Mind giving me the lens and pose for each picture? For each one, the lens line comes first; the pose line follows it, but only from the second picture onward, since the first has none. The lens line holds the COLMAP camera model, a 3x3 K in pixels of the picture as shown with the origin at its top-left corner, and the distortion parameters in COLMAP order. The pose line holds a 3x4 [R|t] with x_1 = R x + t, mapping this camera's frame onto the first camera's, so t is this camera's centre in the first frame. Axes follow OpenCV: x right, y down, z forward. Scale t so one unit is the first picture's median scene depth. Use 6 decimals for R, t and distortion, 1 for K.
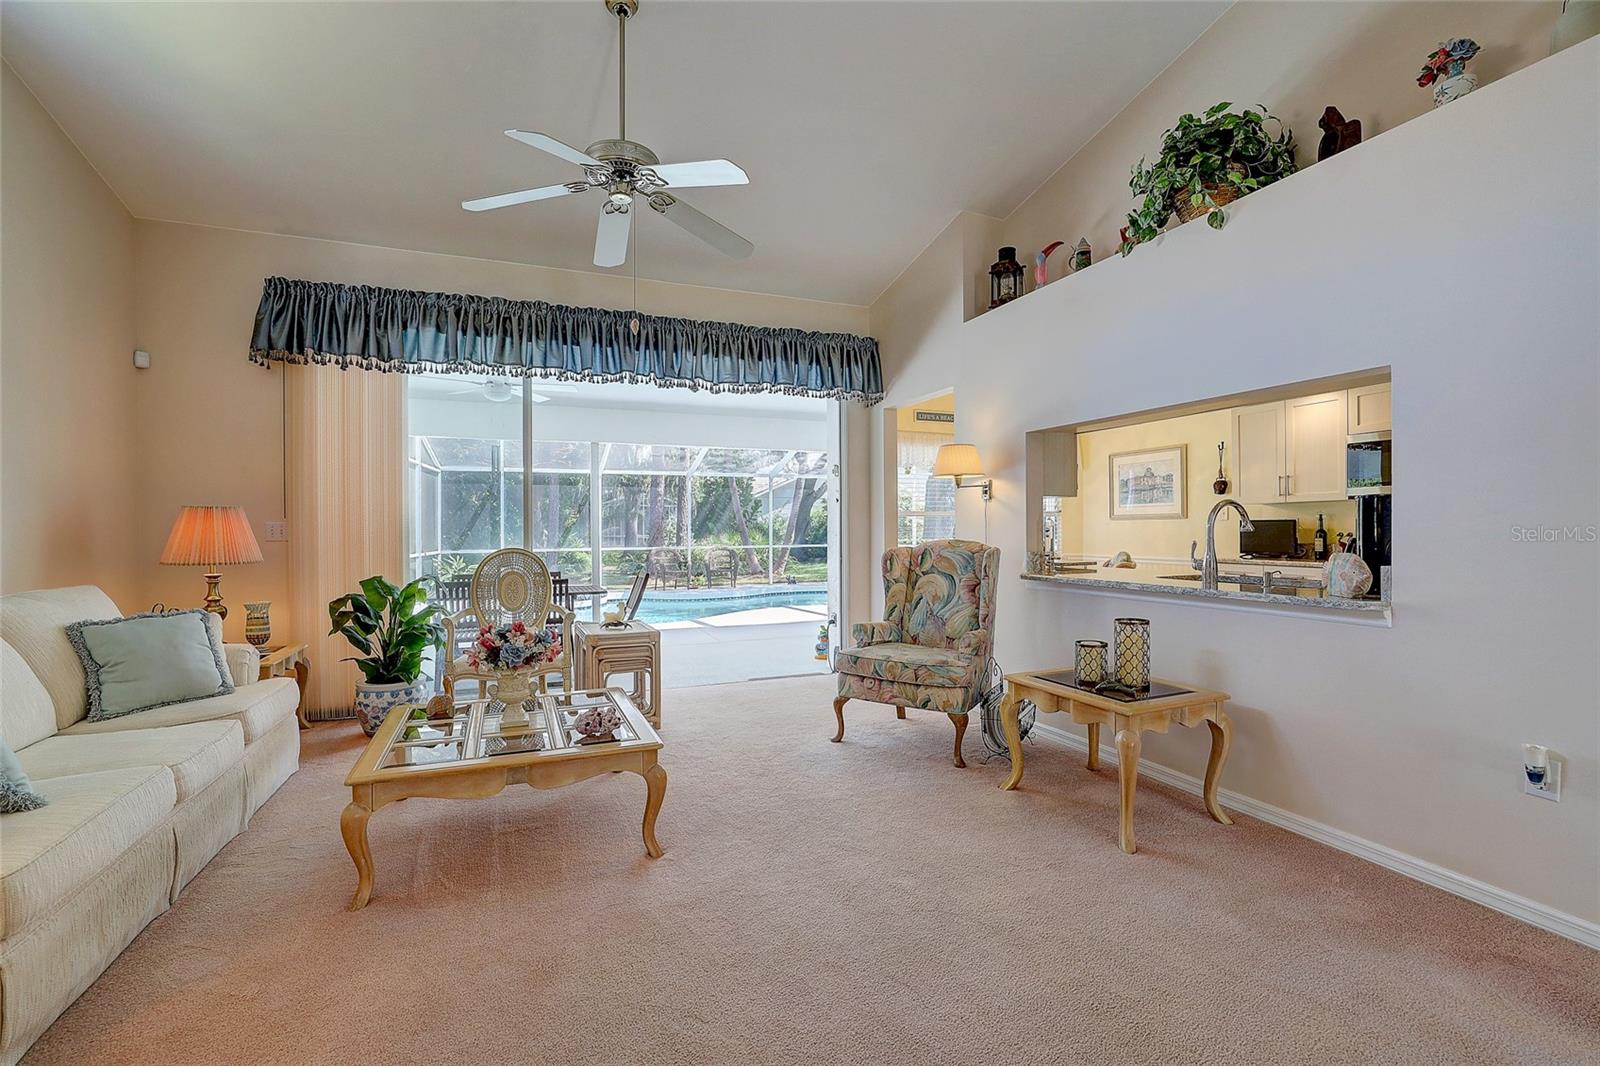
lens RADIAL K [[688.6, 0, 796.0], [0, 688.6, 533.7], [0, 0, 1]] dist [-0.017946, -0.000121]
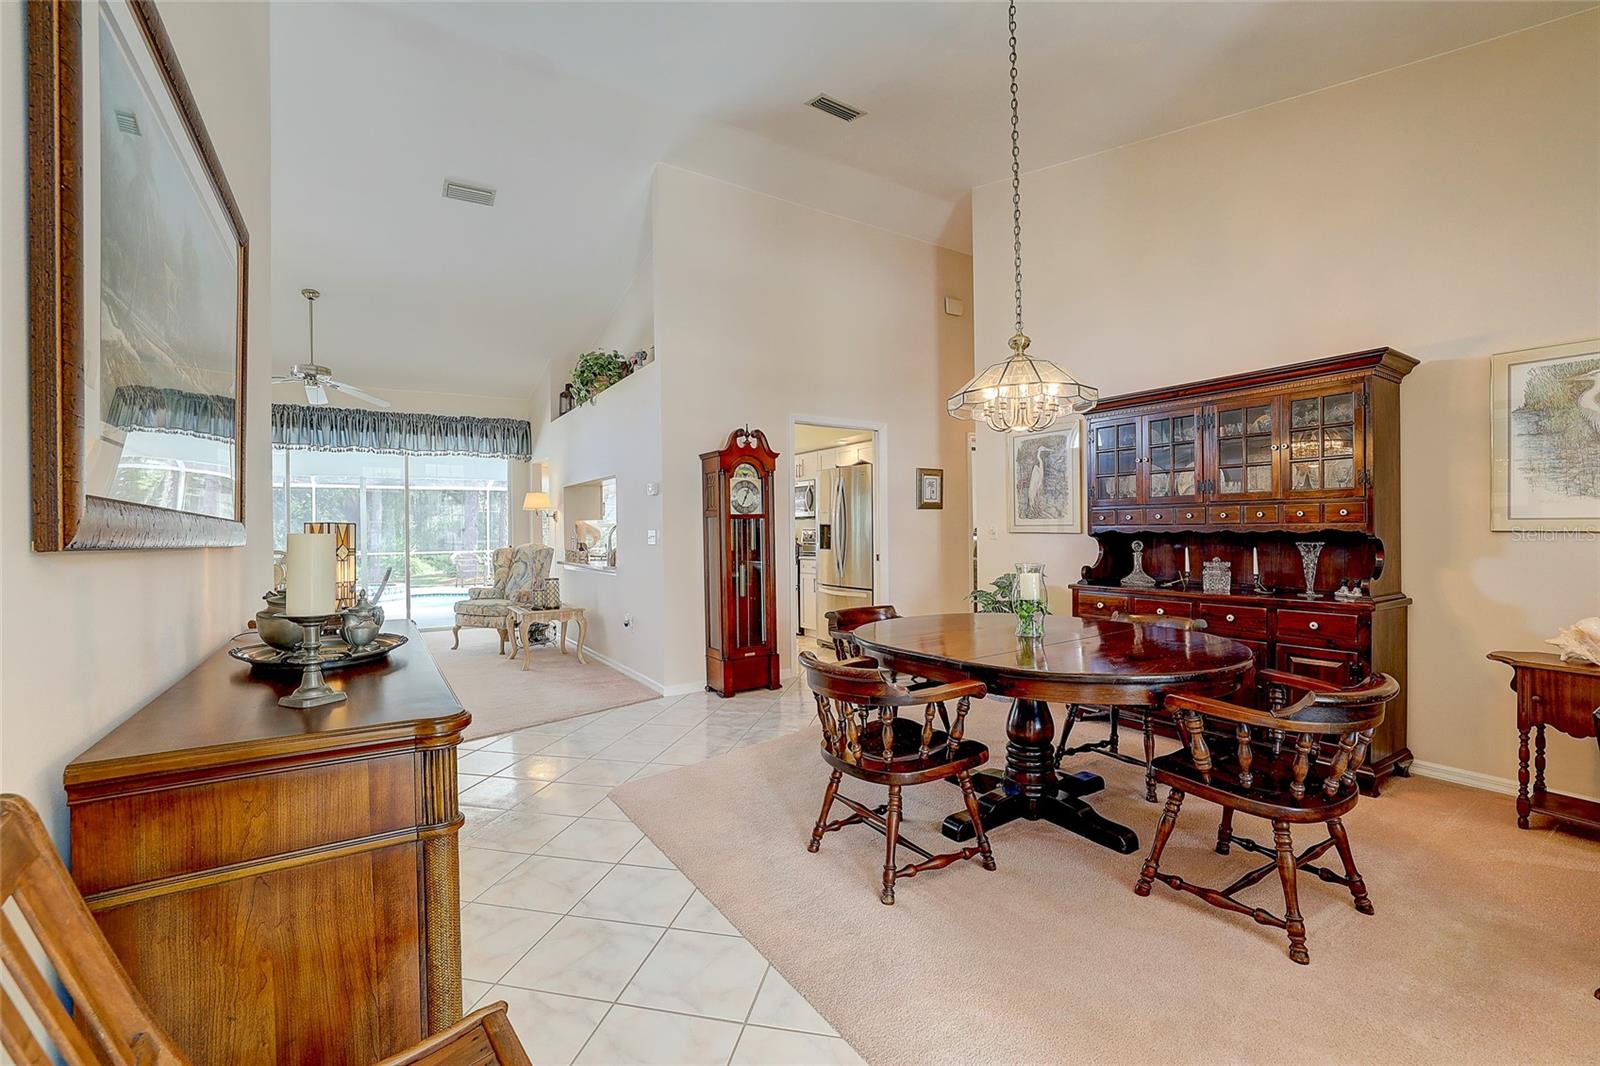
lens RADIAL K [[688.6, 0, 805.2], [0, 688.6, 531.3], [0, 0, 1]] dist [-0.017946, -0.000121]
pose [[0.985591, -0.016851, 0.168302, 0.561875], [0.016914, 0.999856, 0.001061, -0.010709], [-0.168296, 0.001801, 0.985735, -0.835890]]
